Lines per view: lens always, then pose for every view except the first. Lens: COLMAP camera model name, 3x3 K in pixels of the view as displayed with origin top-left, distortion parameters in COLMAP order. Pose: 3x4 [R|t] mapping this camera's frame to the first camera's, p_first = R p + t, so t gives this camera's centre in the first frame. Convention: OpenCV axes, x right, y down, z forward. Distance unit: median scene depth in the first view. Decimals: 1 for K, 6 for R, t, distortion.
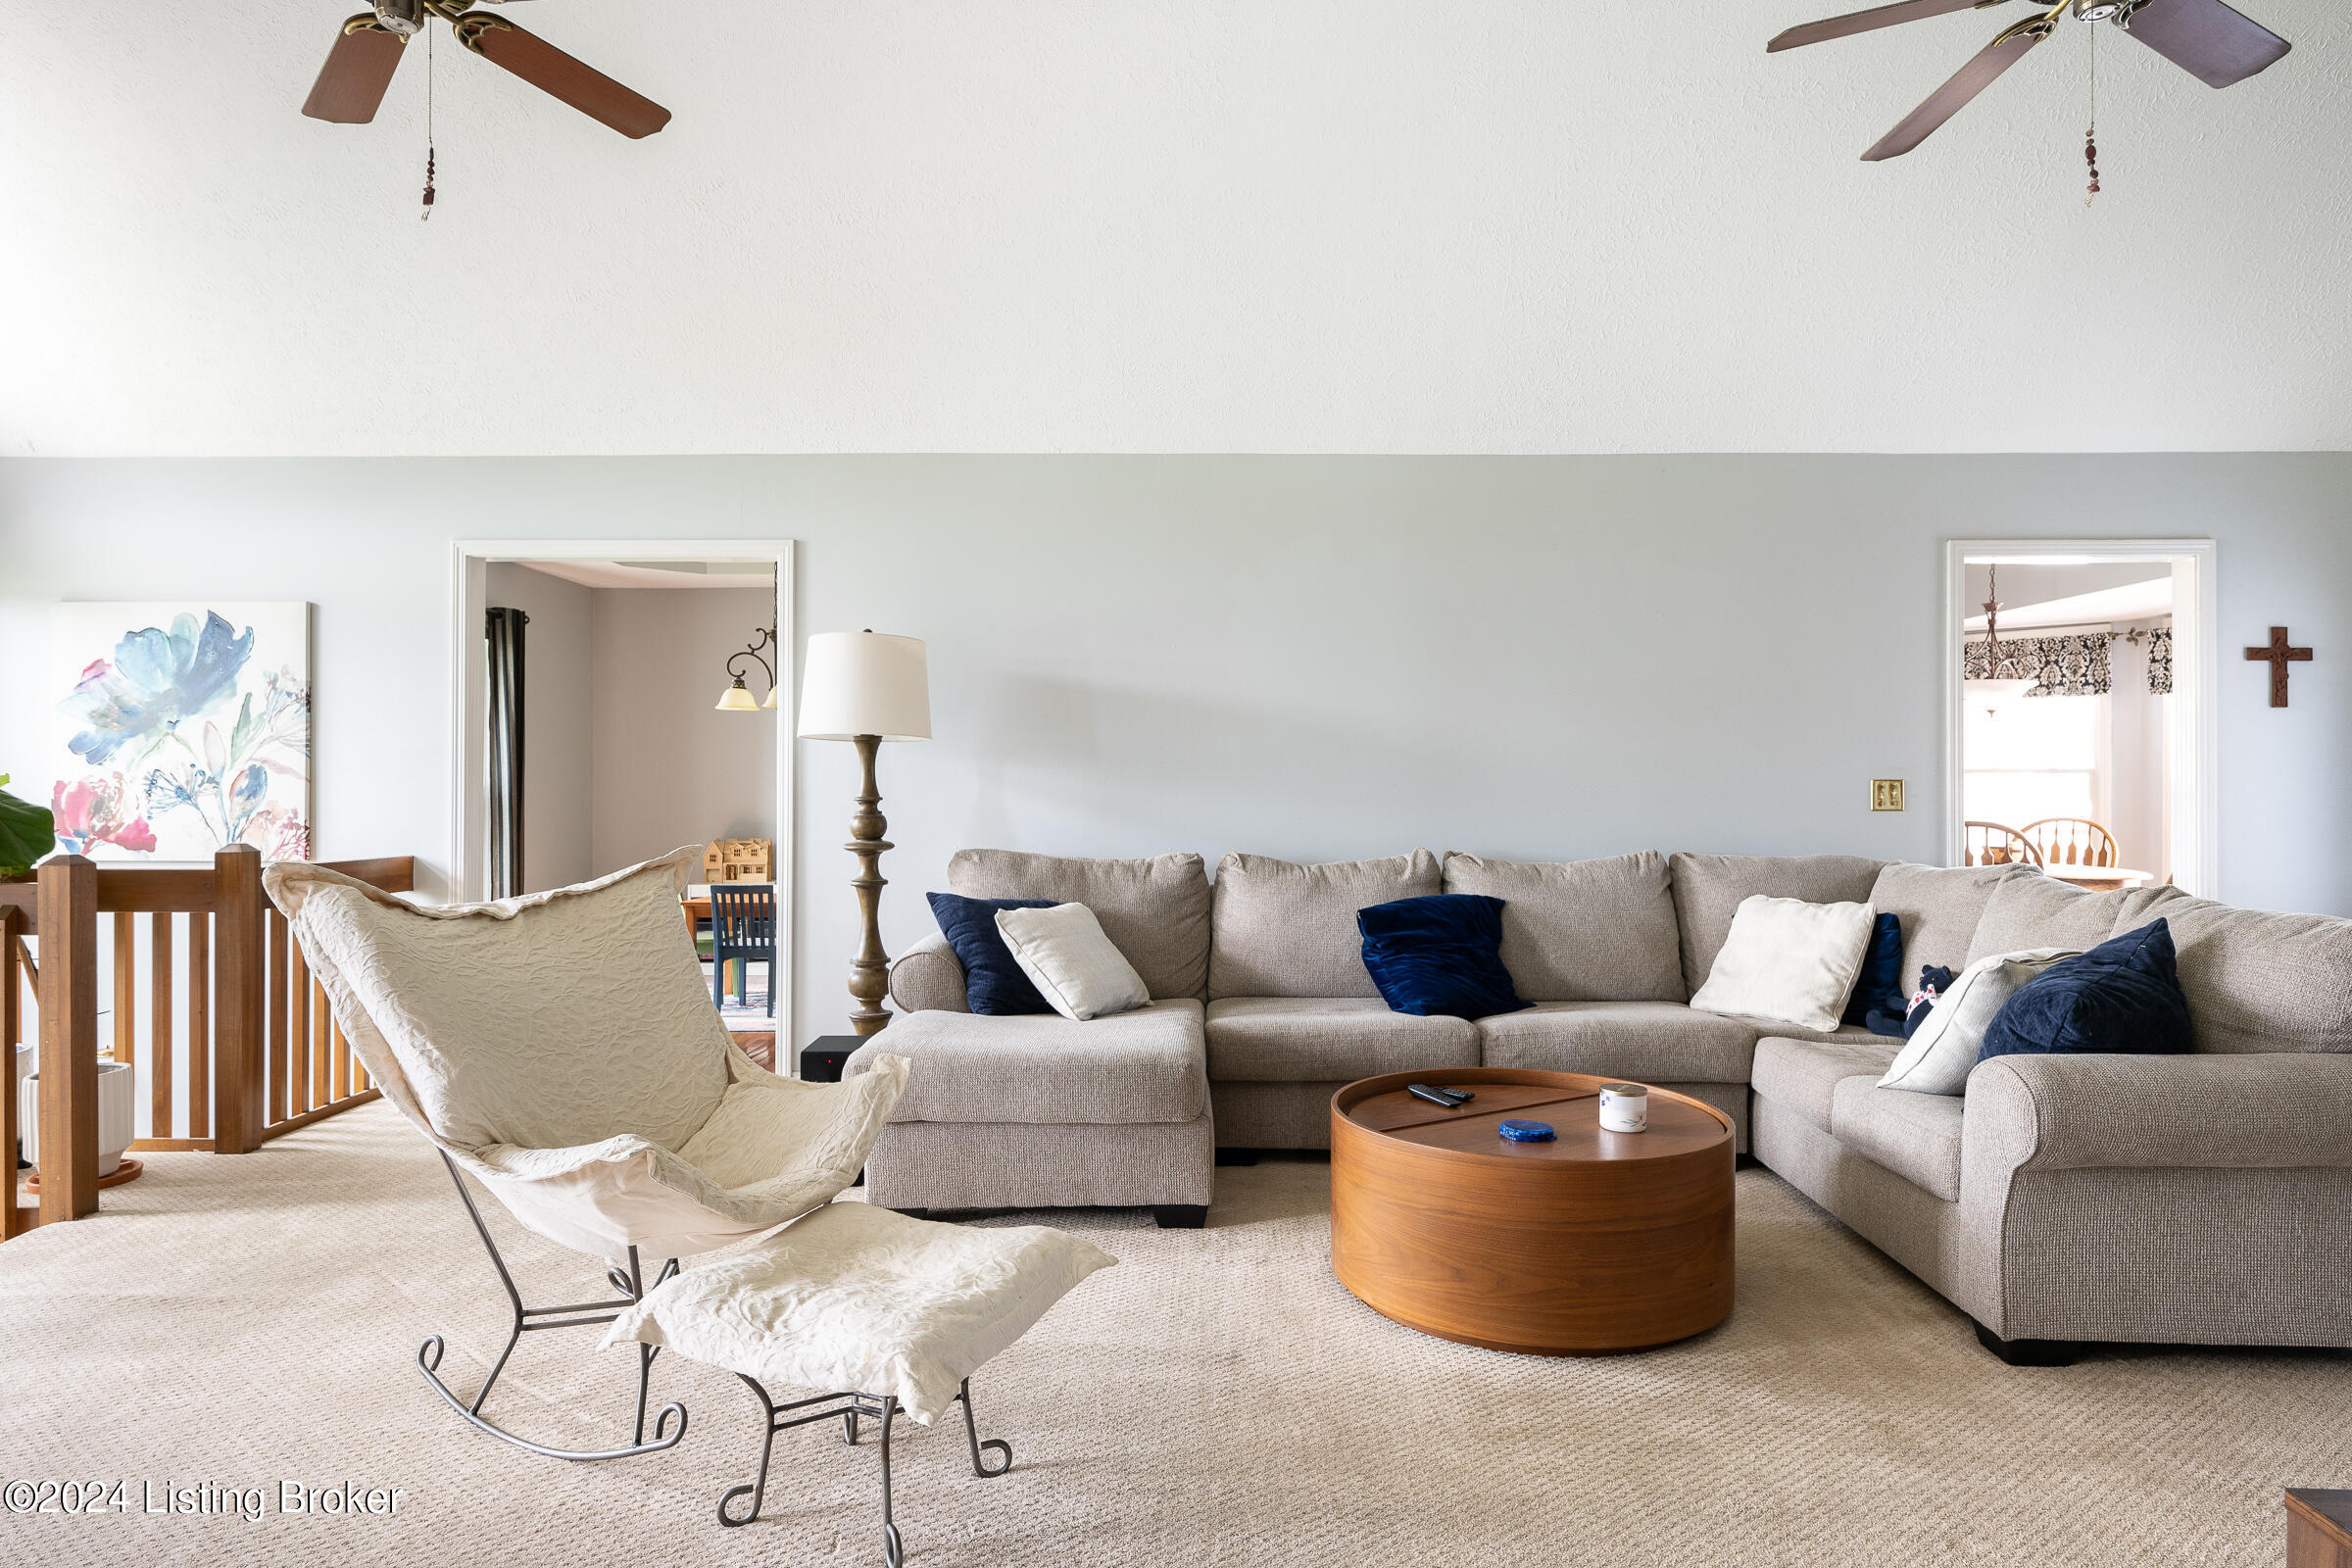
lens RADIAL K [[1352.4, 0, 1184.6], [0, 1352.4, 766.4], [0, 0, 1]] dist [-0.001566, -0.001433]
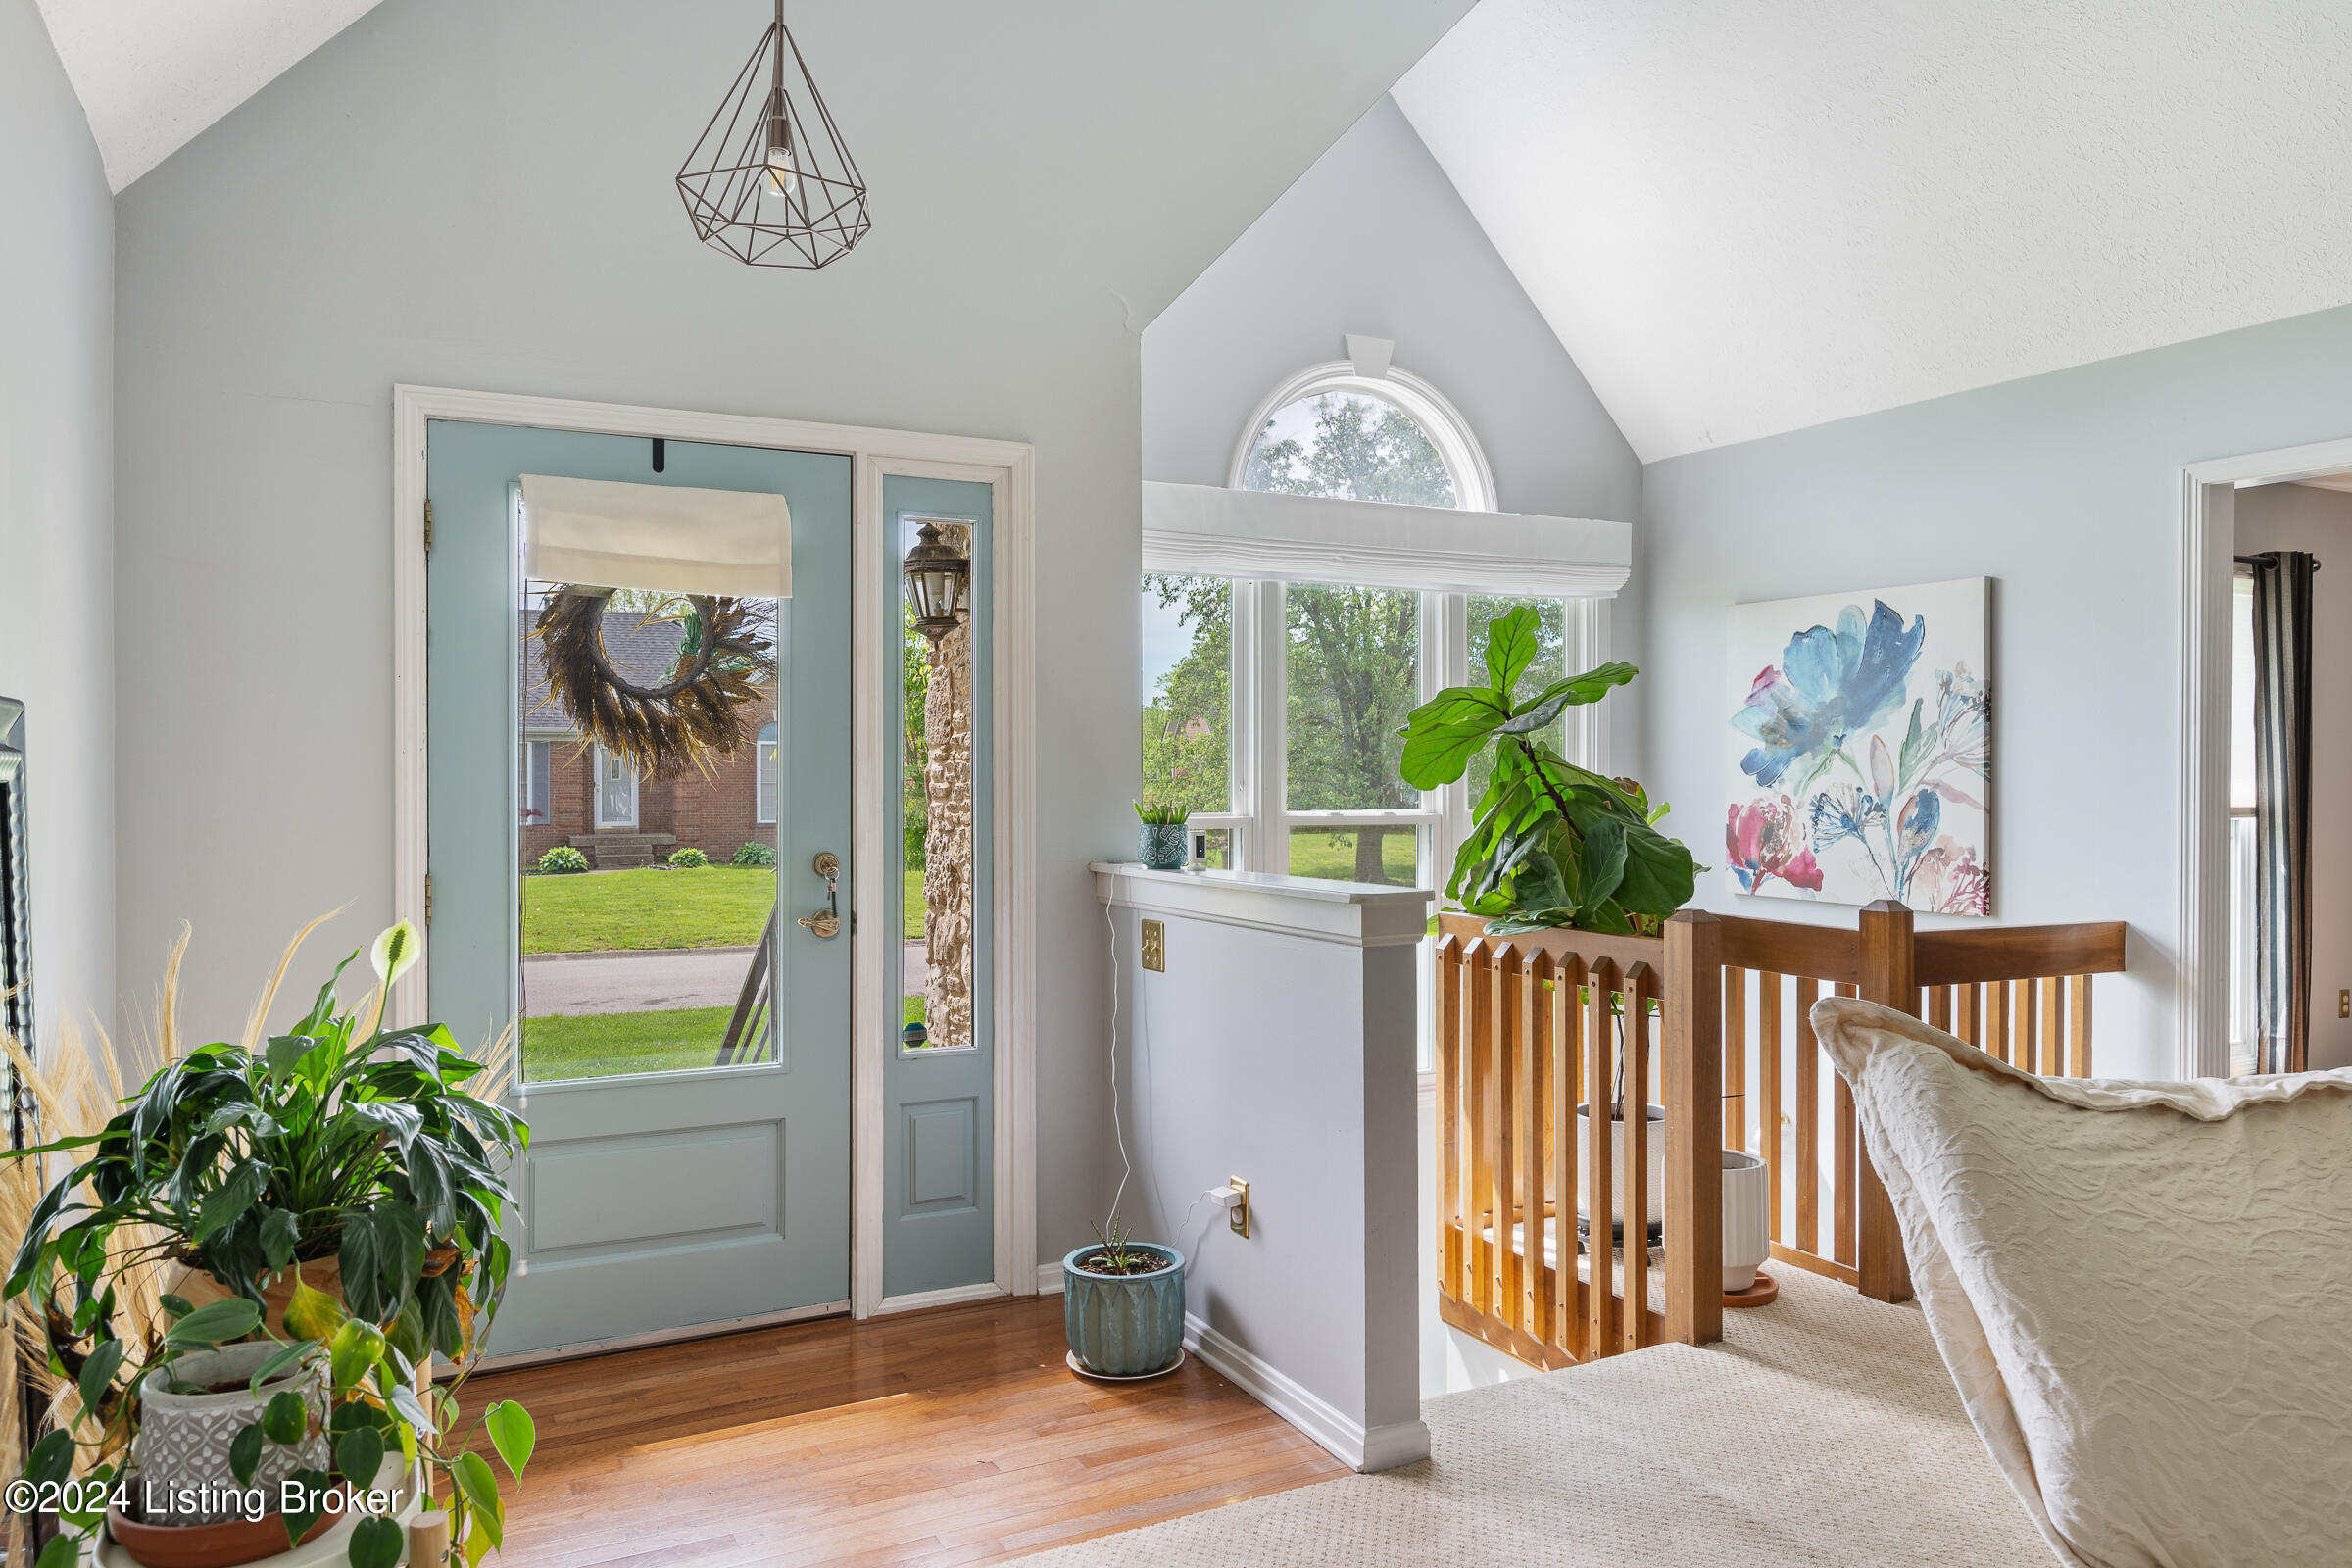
lens RADIAL K [[1607.1, 0, 1171.9], [0, 1607.1, 774.0], [0, 0, 1]] dist [-0.001703, -0.000612]
pose [[0.468397, 0.005532, -0.883501, -0.063612], [0.006283, 0.999934, 0.009593, -0.022140], [0.883496, -0.010045, 0.468331, 0.169335]]
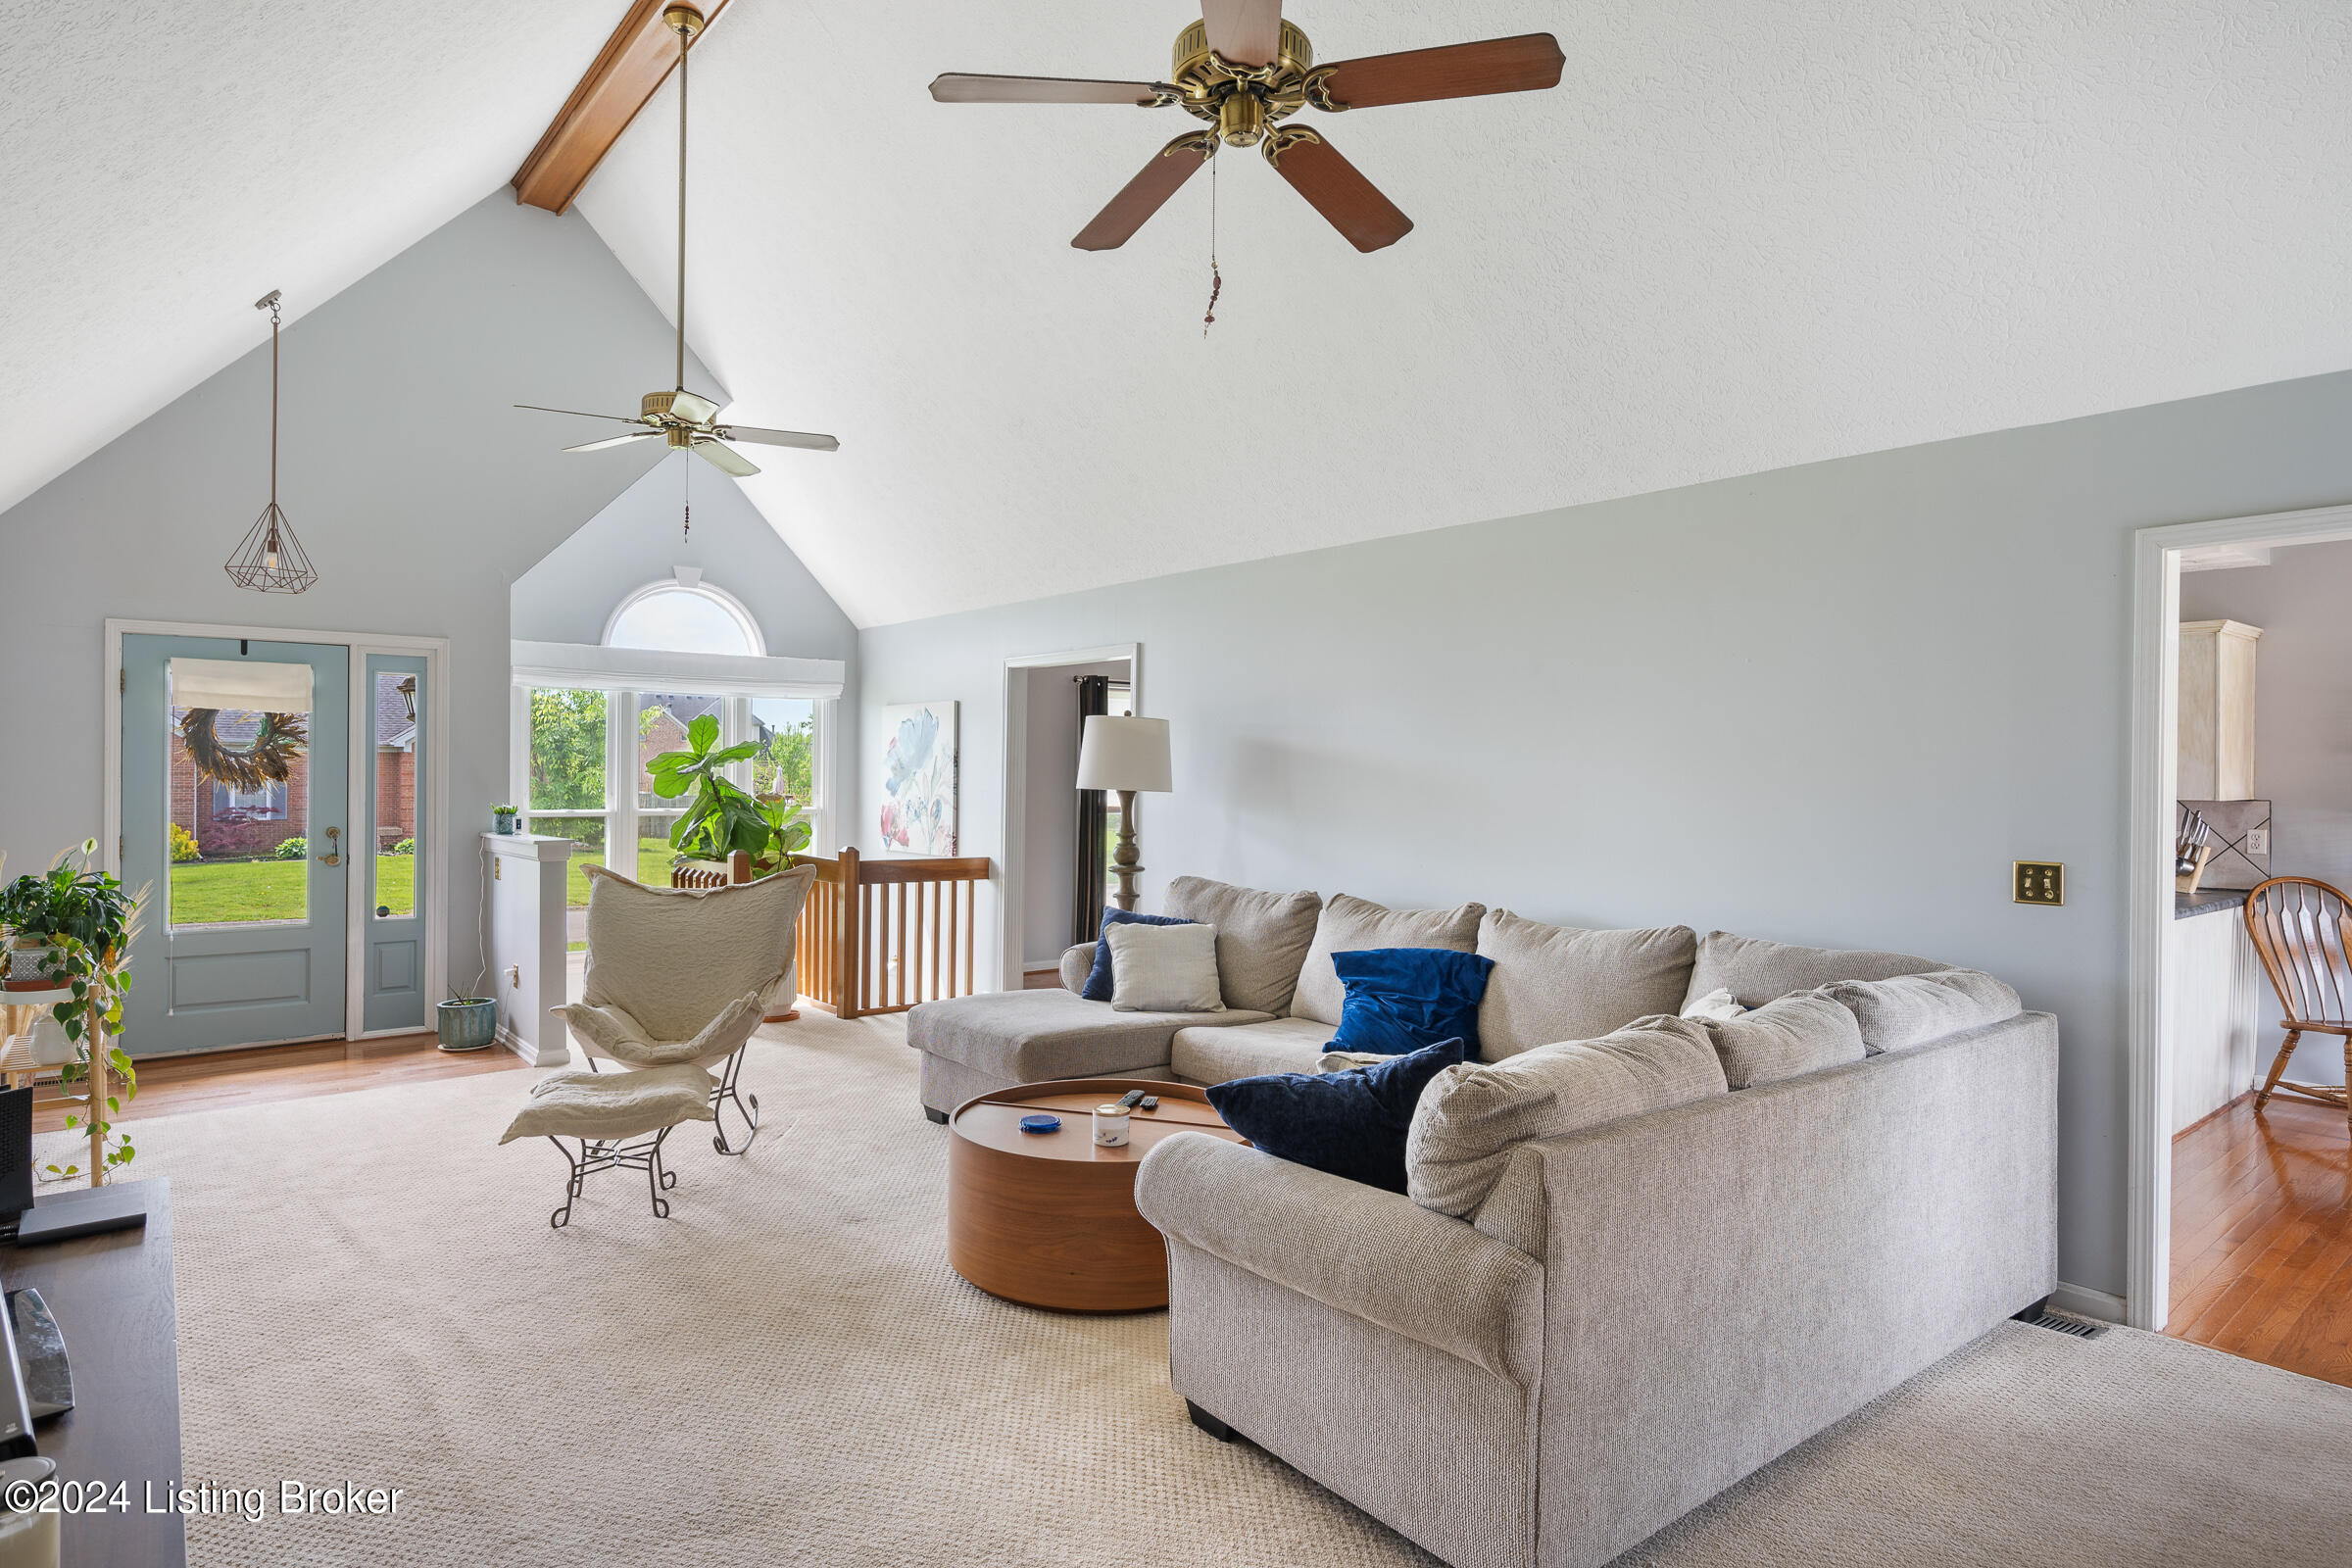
lens RADIAL K [[1308.9, 0, 1168.0], [0, 1308.9, 774.9], [0, 0, 1]] dist [0.002306, 0.002066]
pose [[0.642437, 0.006376, -0.766312, 0.752092], [-0.001019, 0.999972, 0.007465, -0.043065], [0.766338, -0.004015, 0.642425, 0.170688]]
